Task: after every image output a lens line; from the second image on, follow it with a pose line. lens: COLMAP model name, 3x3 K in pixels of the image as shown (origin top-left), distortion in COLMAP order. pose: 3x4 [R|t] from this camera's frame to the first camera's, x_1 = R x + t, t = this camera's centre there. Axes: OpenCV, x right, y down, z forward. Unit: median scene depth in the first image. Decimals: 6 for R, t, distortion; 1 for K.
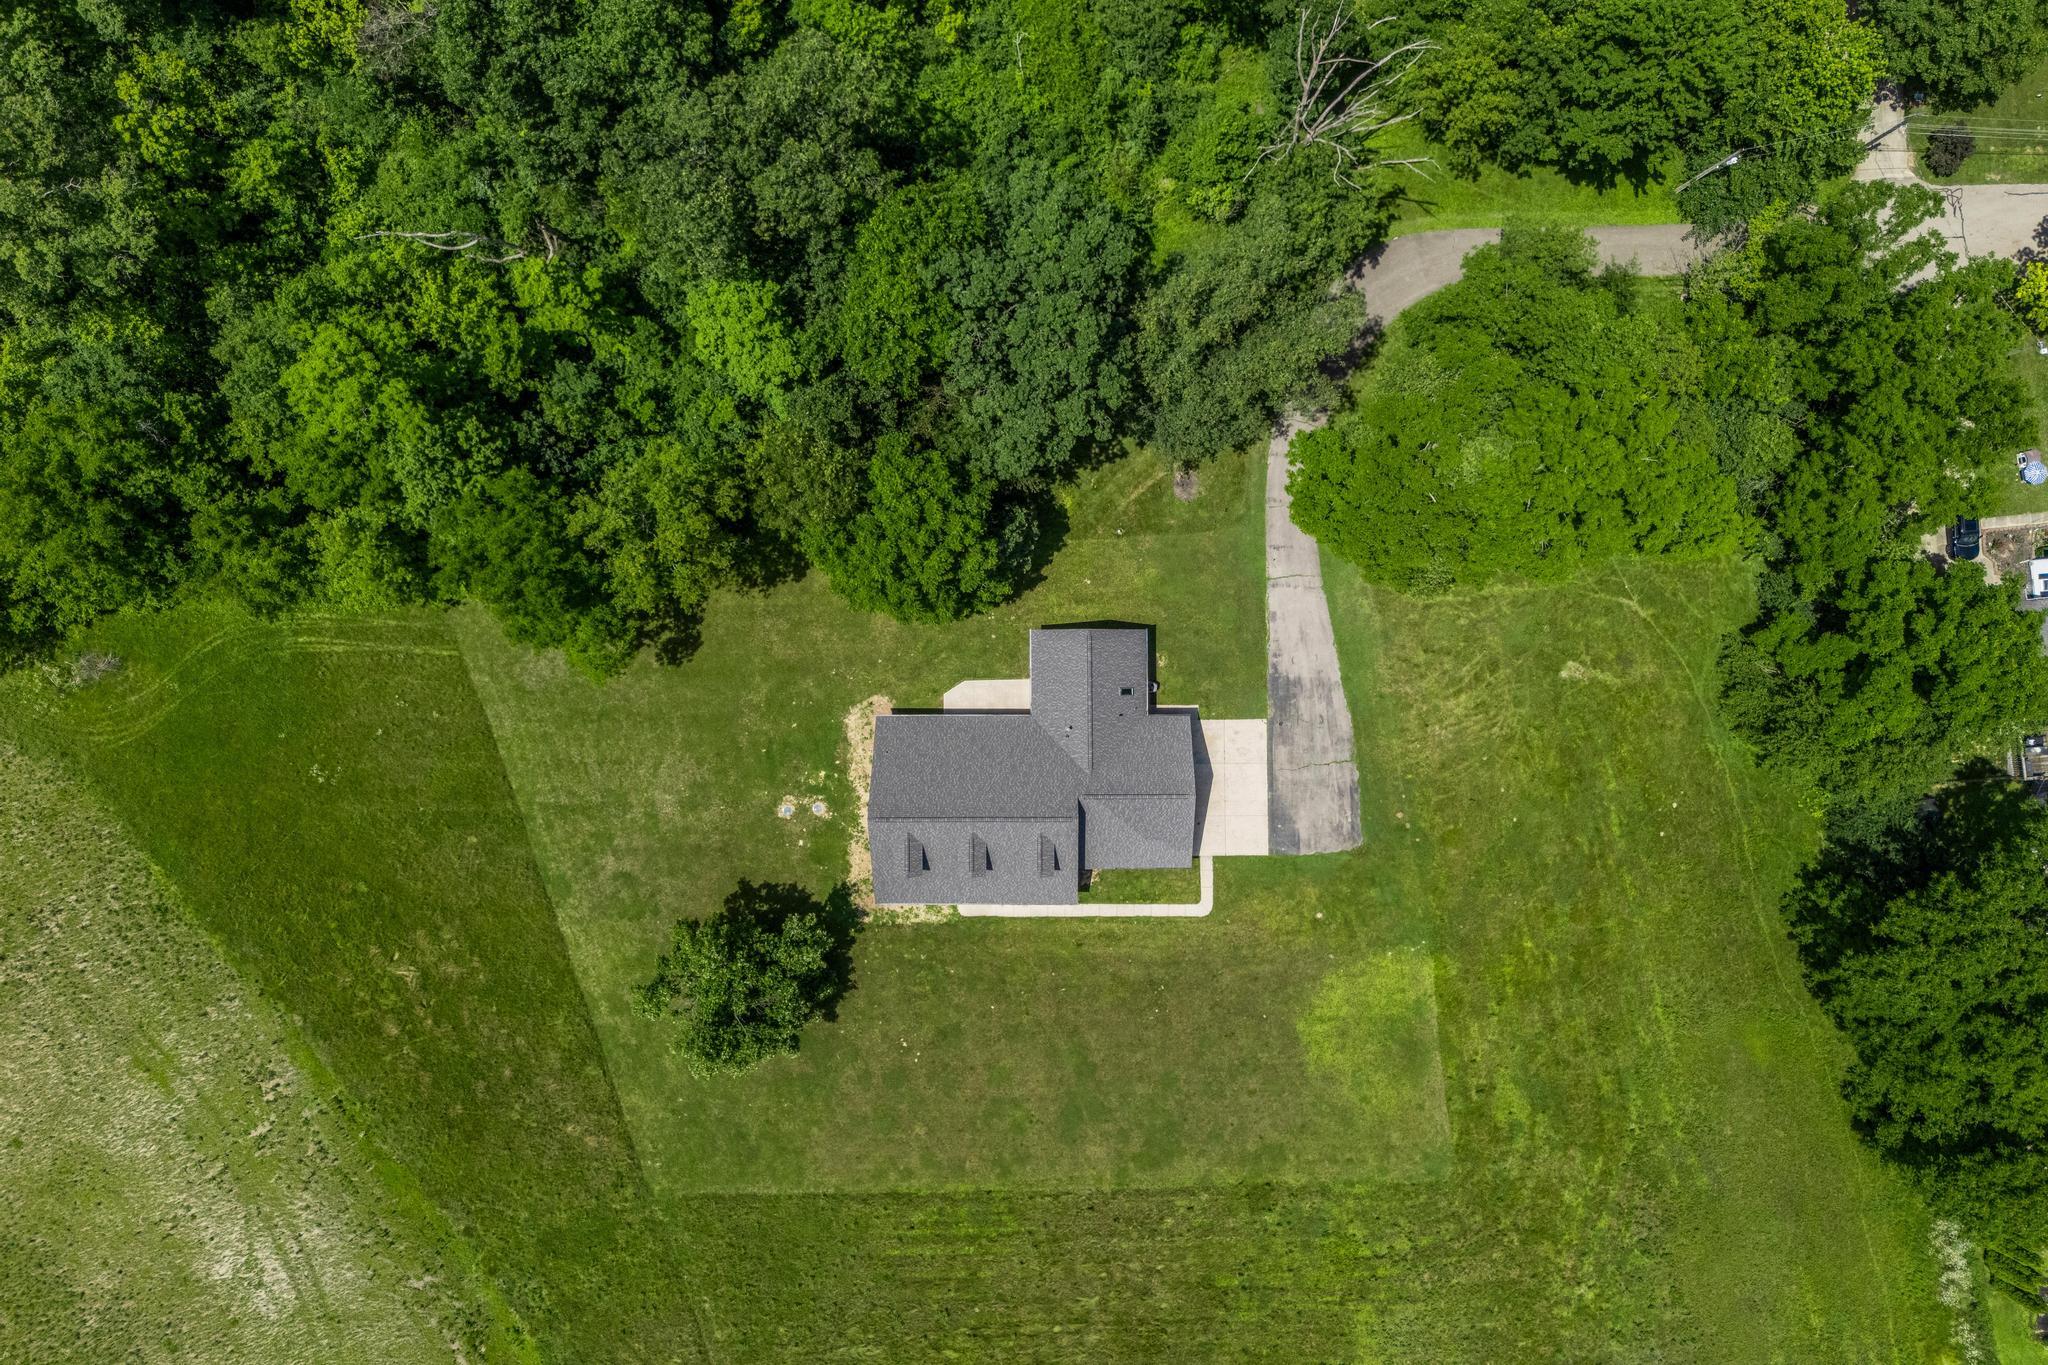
lens RADIAL K [[1533.7, 0, 1033.2], [0, 1533.7, 627.7], [0, 0, 1]] dist [0.097322, -0.099686]
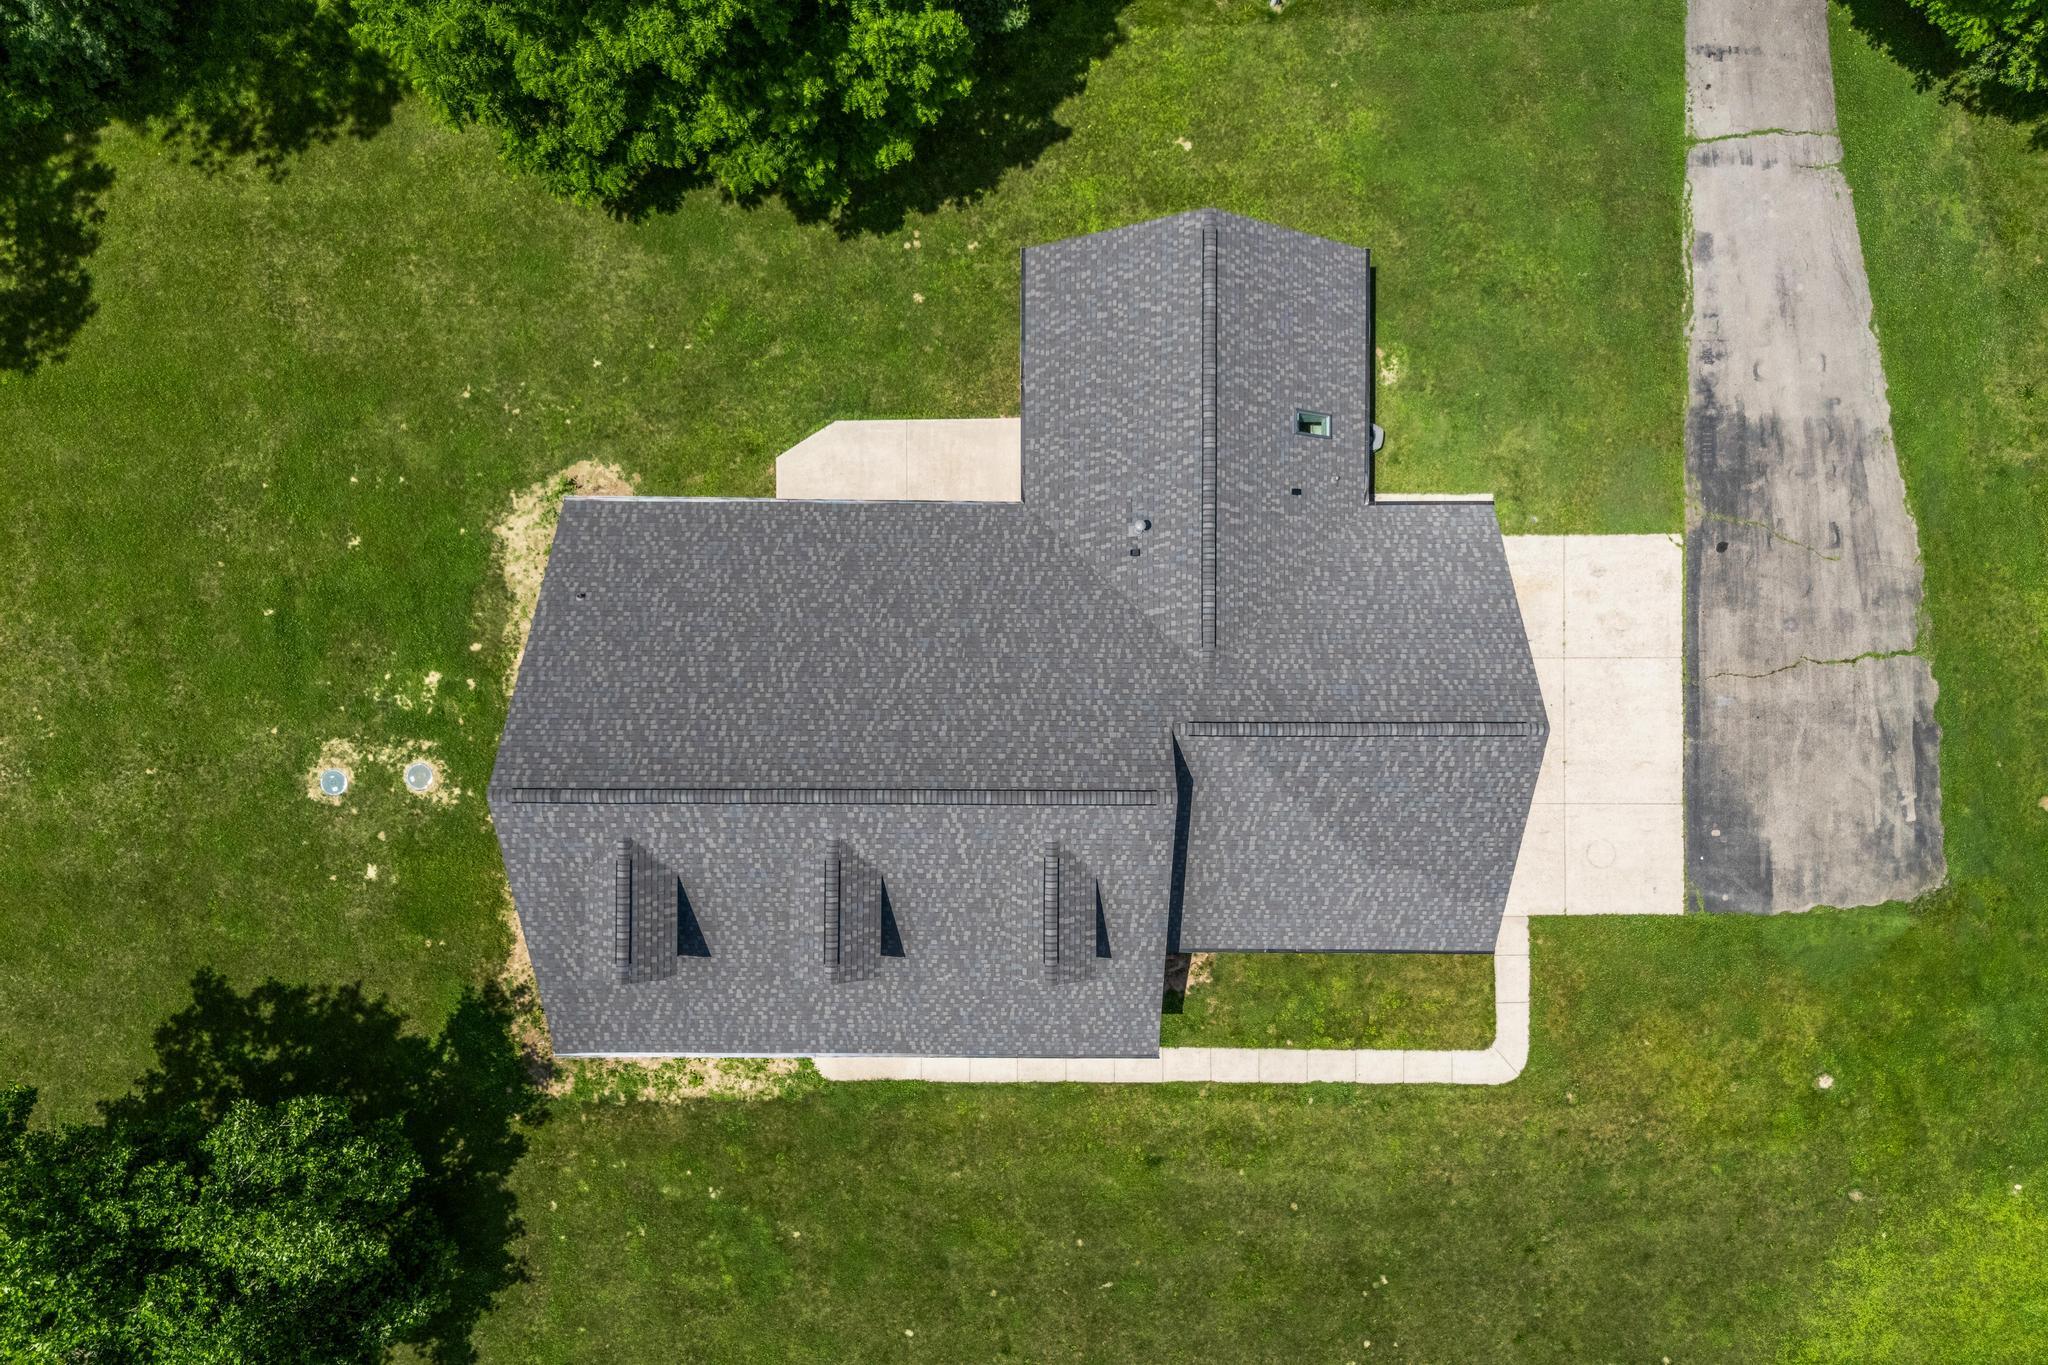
lens RADIAL K [[1522.7, 0, 1031.7], [0, 1522.7, 682.5], [0, 0, 1]] dist [0.070060, -0.087168]
pose [[0.999798, 0.007637, 0.018567, -0.005561], [-0.007728, 0.999958, 0.004844, 0.093376], [-0.018529, -0.004986, 0.999816, 0.645318]]
